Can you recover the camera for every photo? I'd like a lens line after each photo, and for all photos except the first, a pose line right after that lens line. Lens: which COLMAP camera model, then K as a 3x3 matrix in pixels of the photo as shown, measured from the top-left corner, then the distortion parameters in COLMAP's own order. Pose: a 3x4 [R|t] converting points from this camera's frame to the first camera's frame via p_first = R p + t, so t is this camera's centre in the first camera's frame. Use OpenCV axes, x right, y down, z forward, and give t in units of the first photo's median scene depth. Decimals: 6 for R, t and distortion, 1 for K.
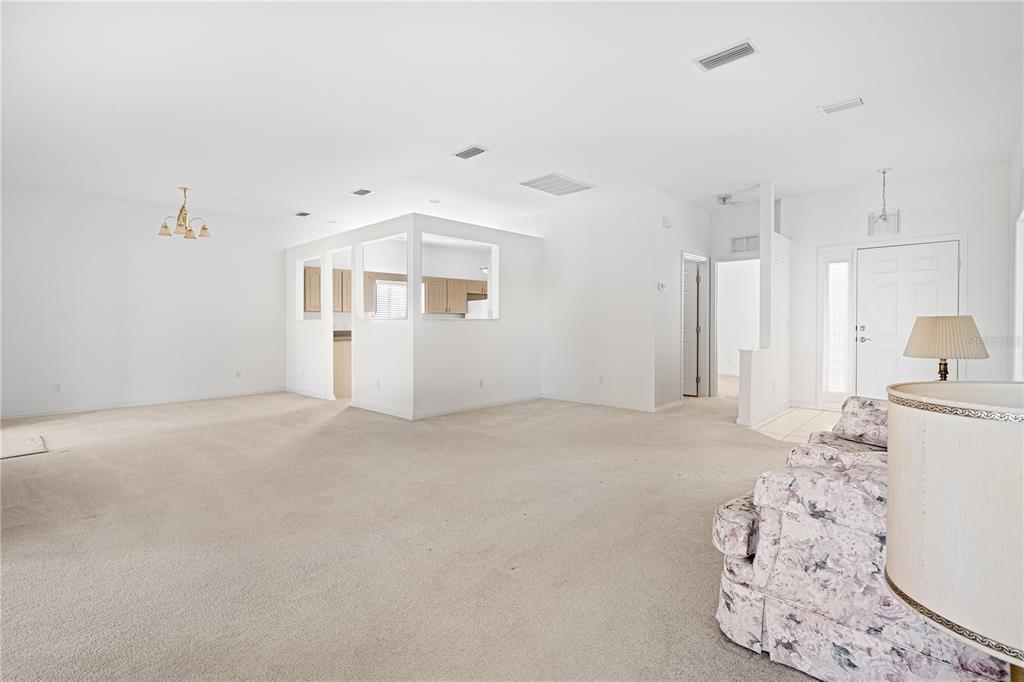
lens RADIAL K [[471.2, 0, 516.4], [0, 471.2, 327.0], [0, 0, 1]] dist [-0.000048, 0.000208]
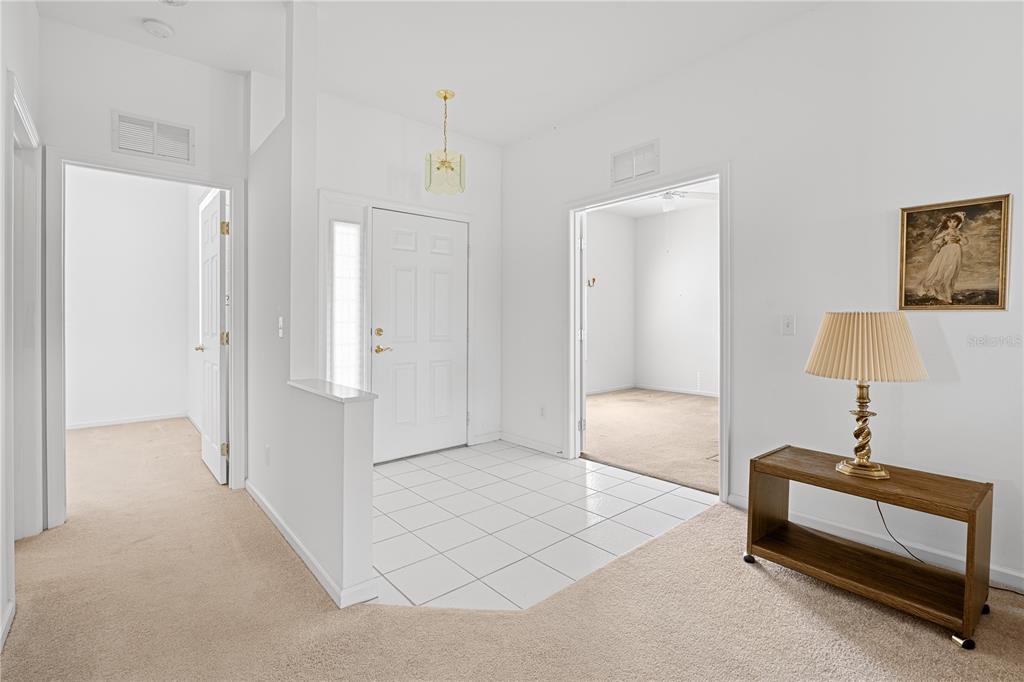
lens RADIAL K [[471.2, 0, 516.4], [0, 471.2, 327.0], [0, 0, 1]] dist [-0.000048, 0.000208]
pose [[0.102989, -0.012021, 0.994610, 0.116177], [0.011450, 0.999875, 0.010899, -0.009905], [-0.994617, 0.010266, 0.103114, 0.777315]]
